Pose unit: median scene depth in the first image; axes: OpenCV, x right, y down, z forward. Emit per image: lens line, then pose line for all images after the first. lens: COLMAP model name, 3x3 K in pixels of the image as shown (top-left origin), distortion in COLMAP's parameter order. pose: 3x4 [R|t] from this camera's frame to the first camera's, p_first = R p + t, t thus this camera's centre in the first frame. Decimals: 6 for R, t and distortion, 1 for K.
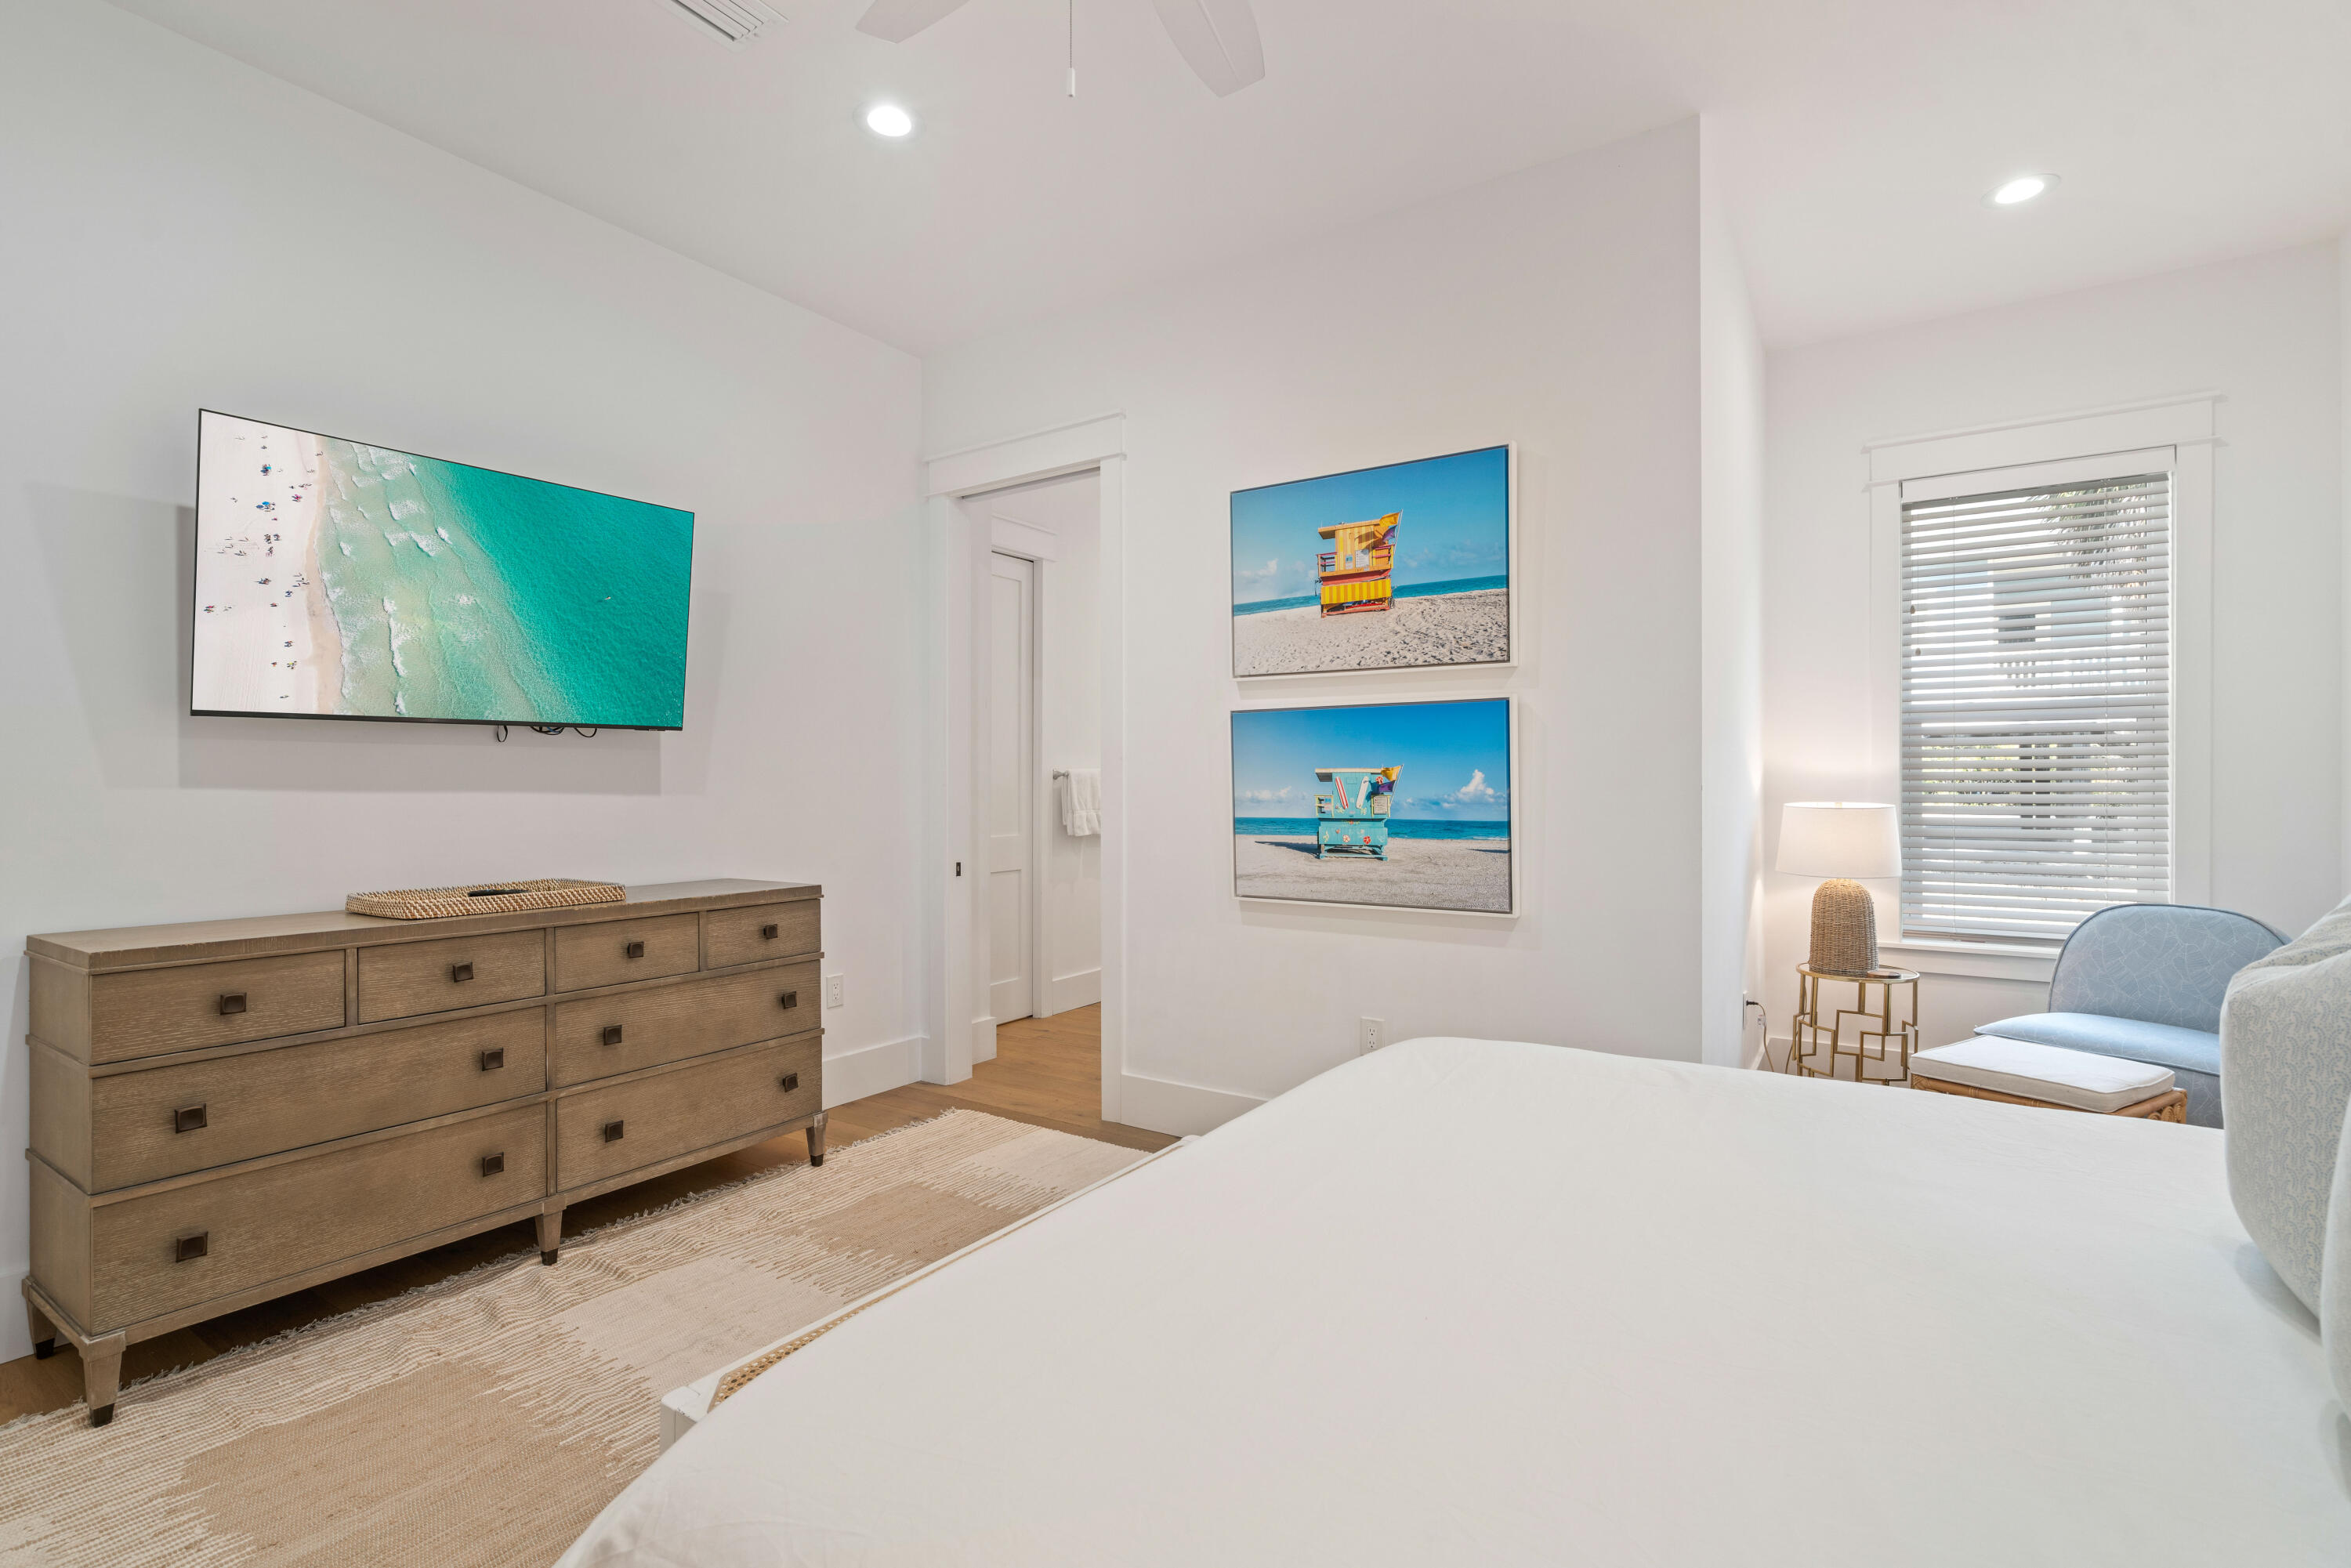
lens RADIAL K [[1072.2, 0, 1120.9], [0, 1072.2, 791.7], [0, 0, 1]] dist [-0.002260, 0.003263]
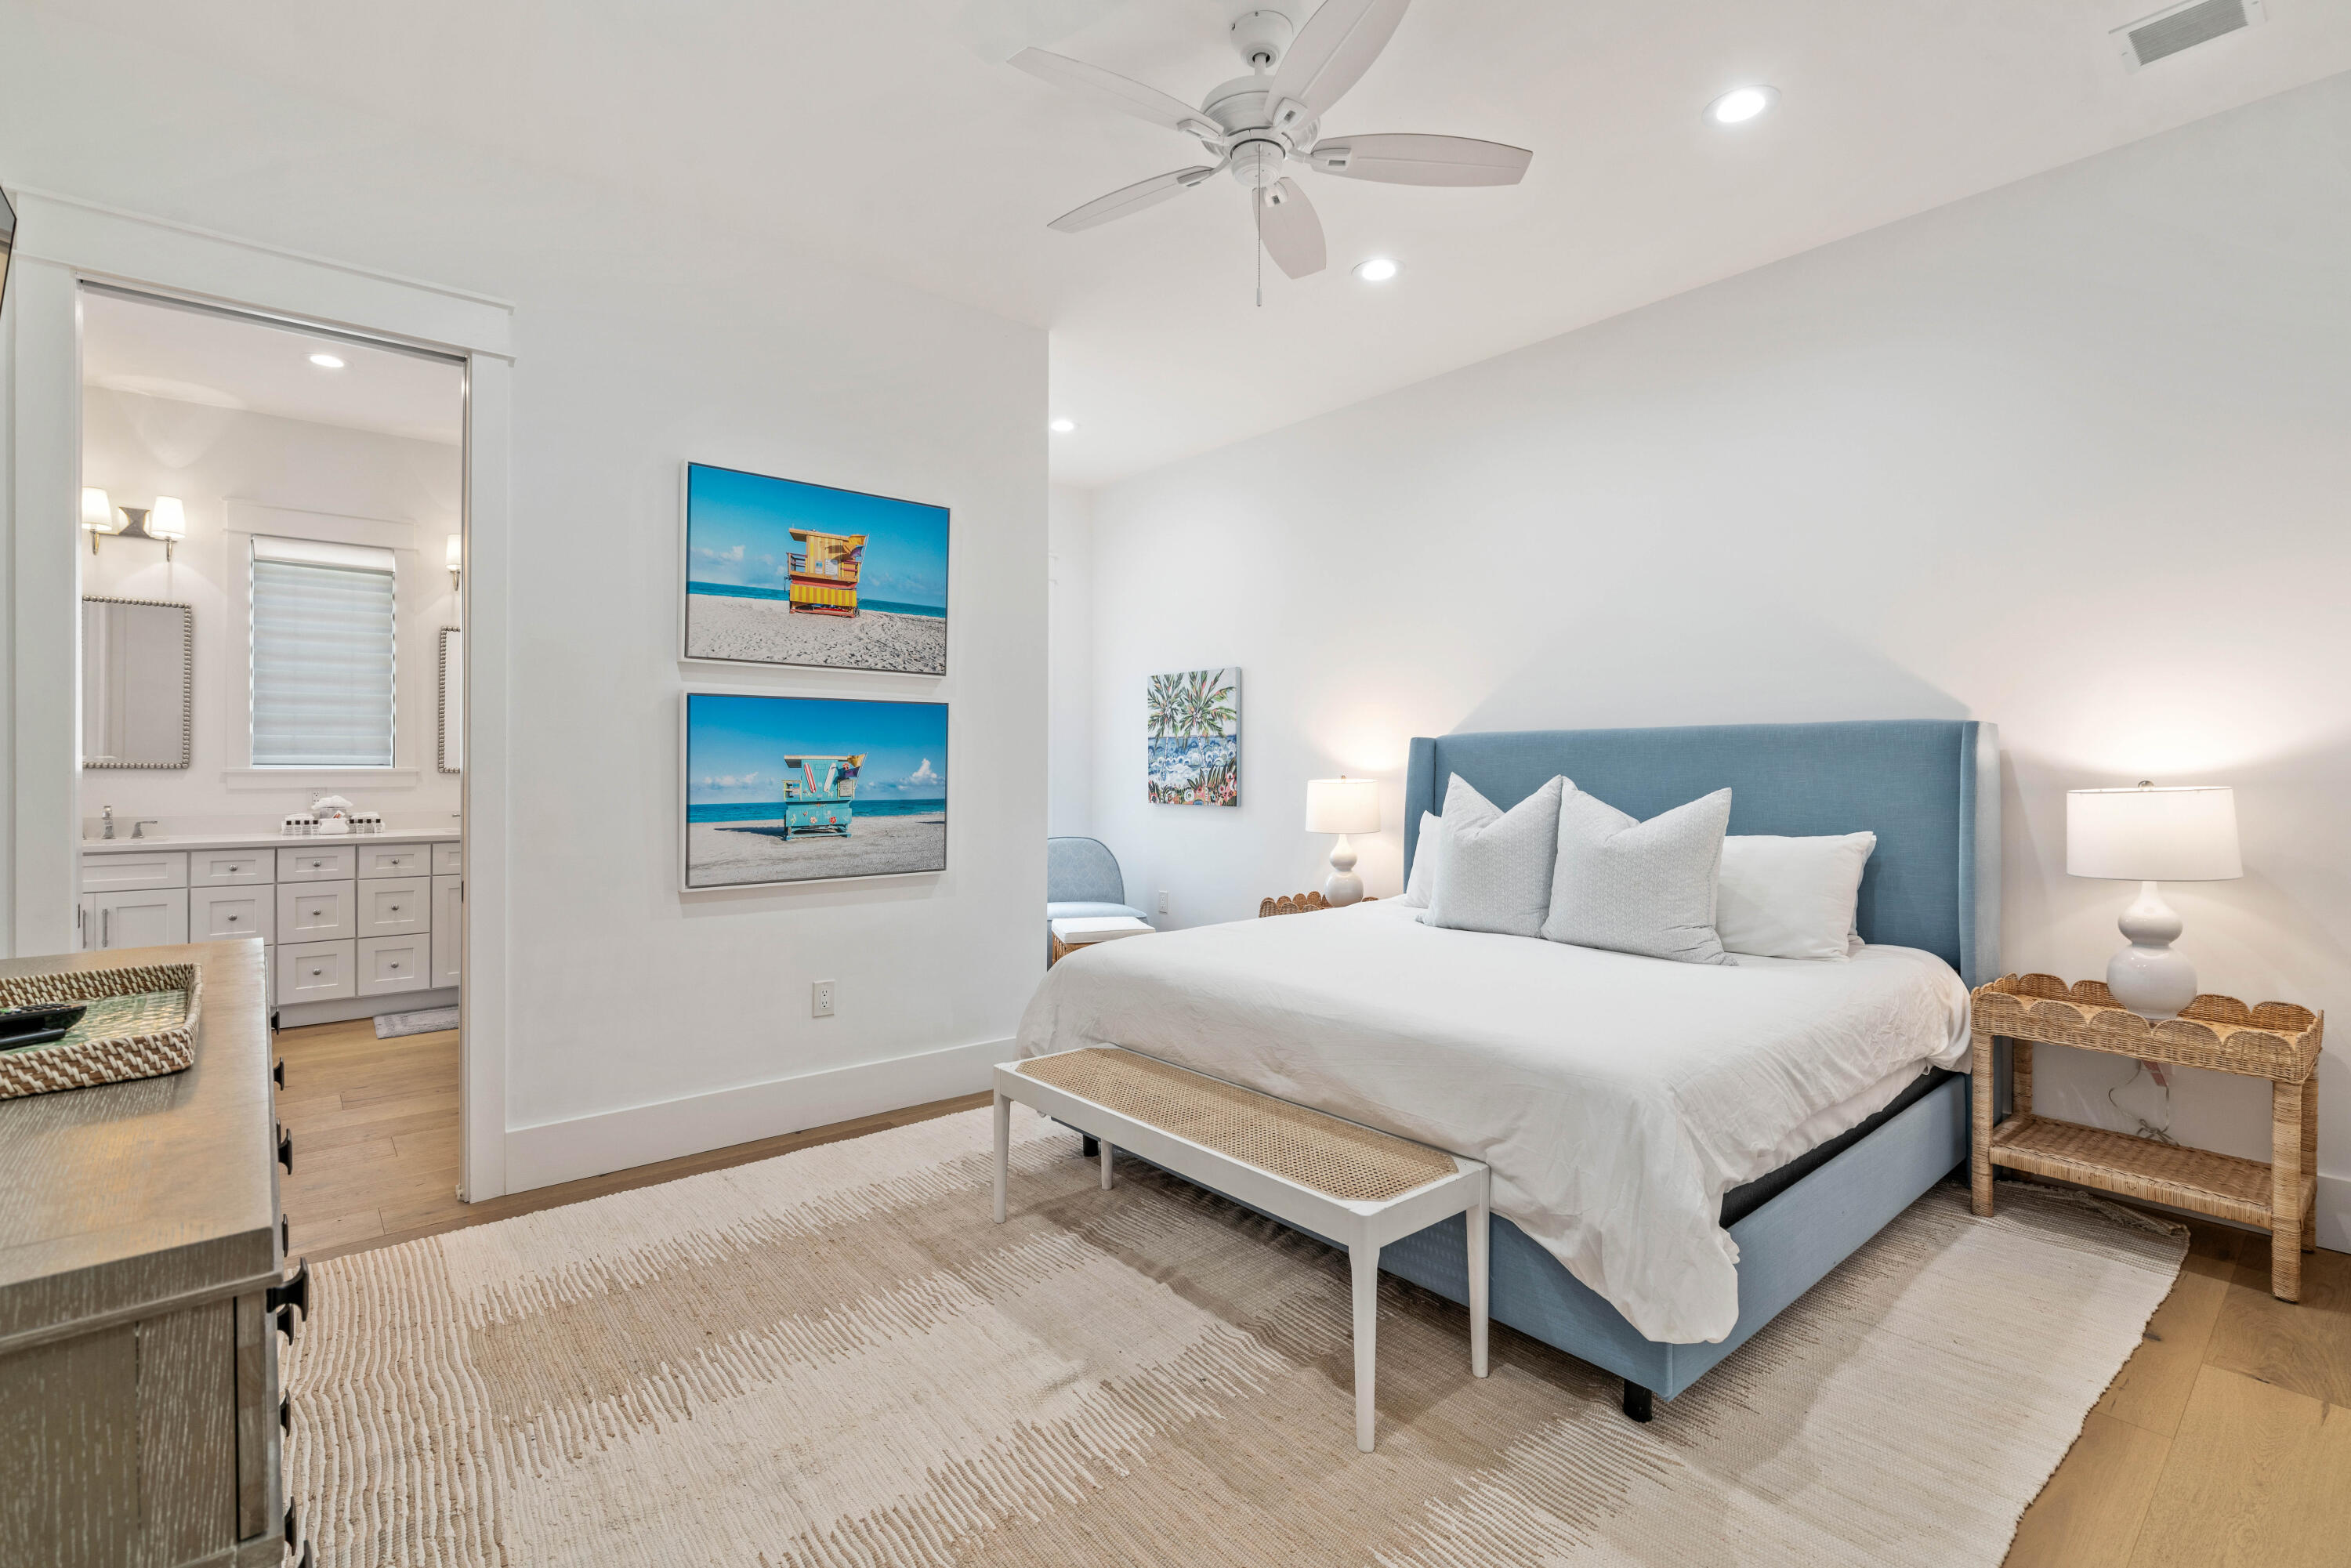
lens RADIAL K [[1073.6, 0, 1171.4], [0, 1073.6, 780.2], [0, 0, 1]] dist [0.005182, 0.000559]
pose [[0.265243, -0.011531, 0.964113, -0.792834], [0.006385, 0.999928, 0.010203, -0.005991], [-0.964160, 0.003449, 0.265297, 0.380731]]
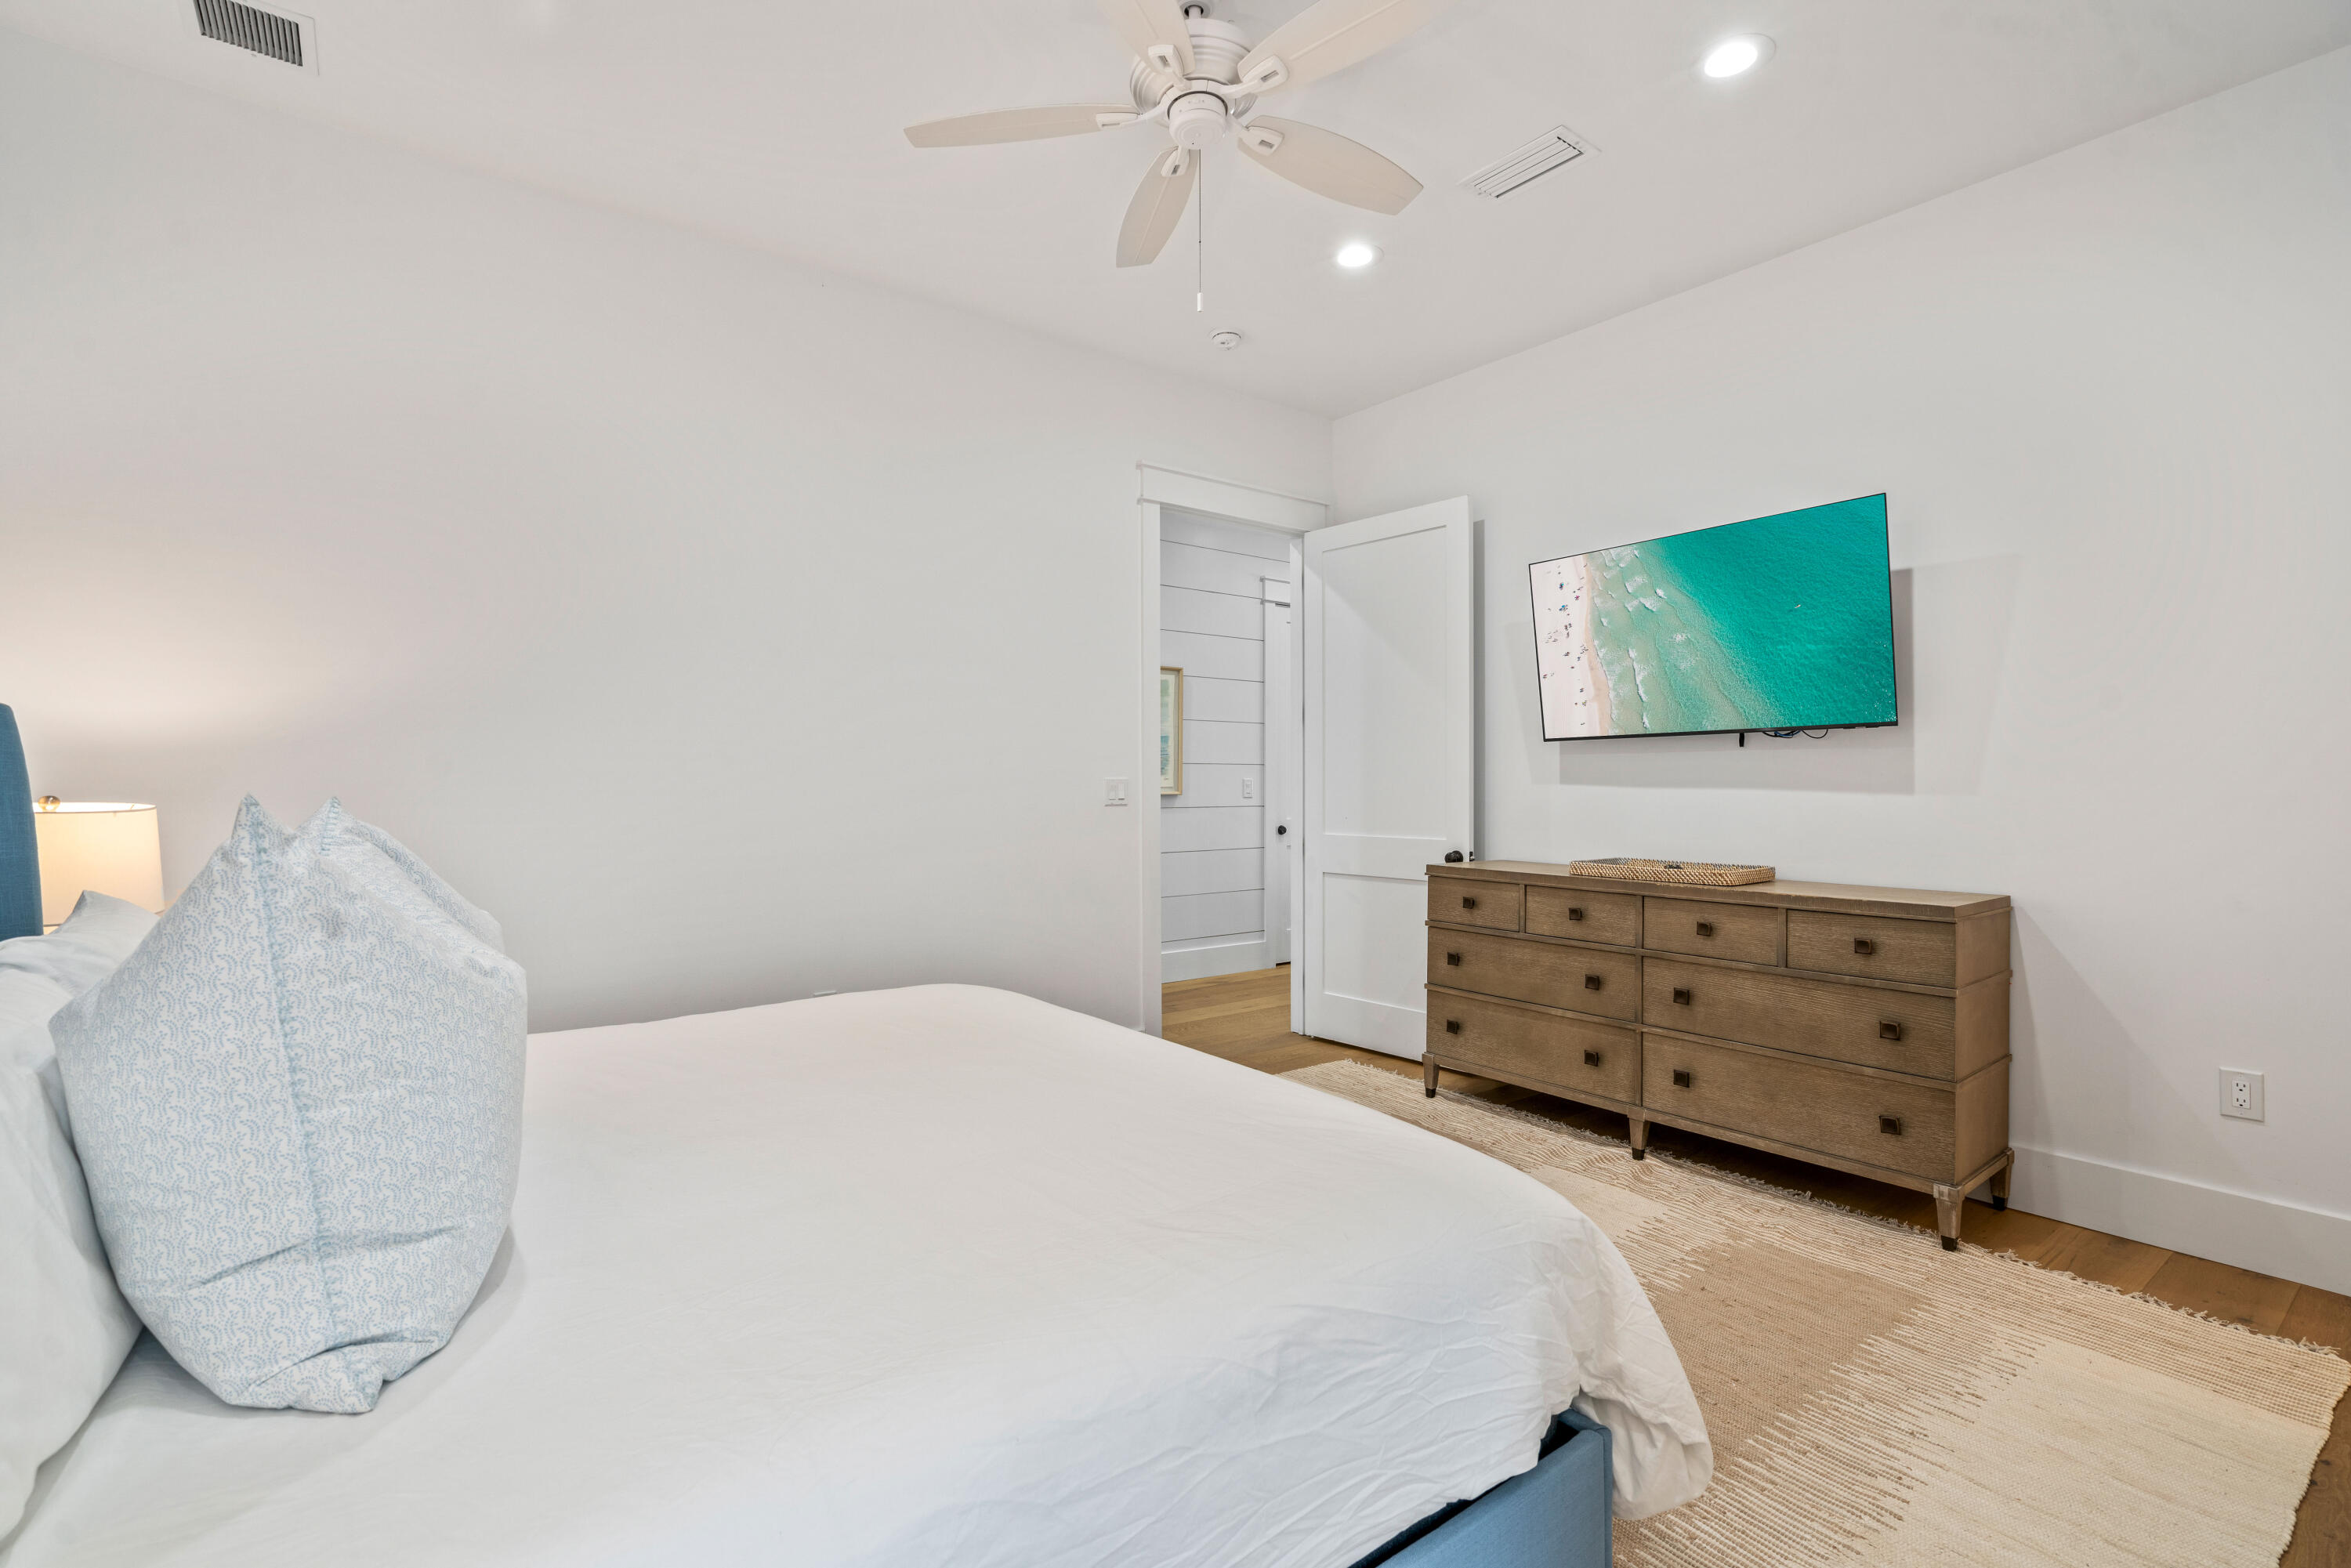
lens RADIAL K [[1072.2, 0, 1169.7], [0, 1072.2, 759.6], [0, 0, 1]] dist [-0.002260, 0.003263]
pose [[-0.286970, -0.006397, -0.957918, 0.741413], [0.001759, 0.999972, -0.007205, -0.023084], [0.957938, -0.003752, -0.286951, 0.728208]]
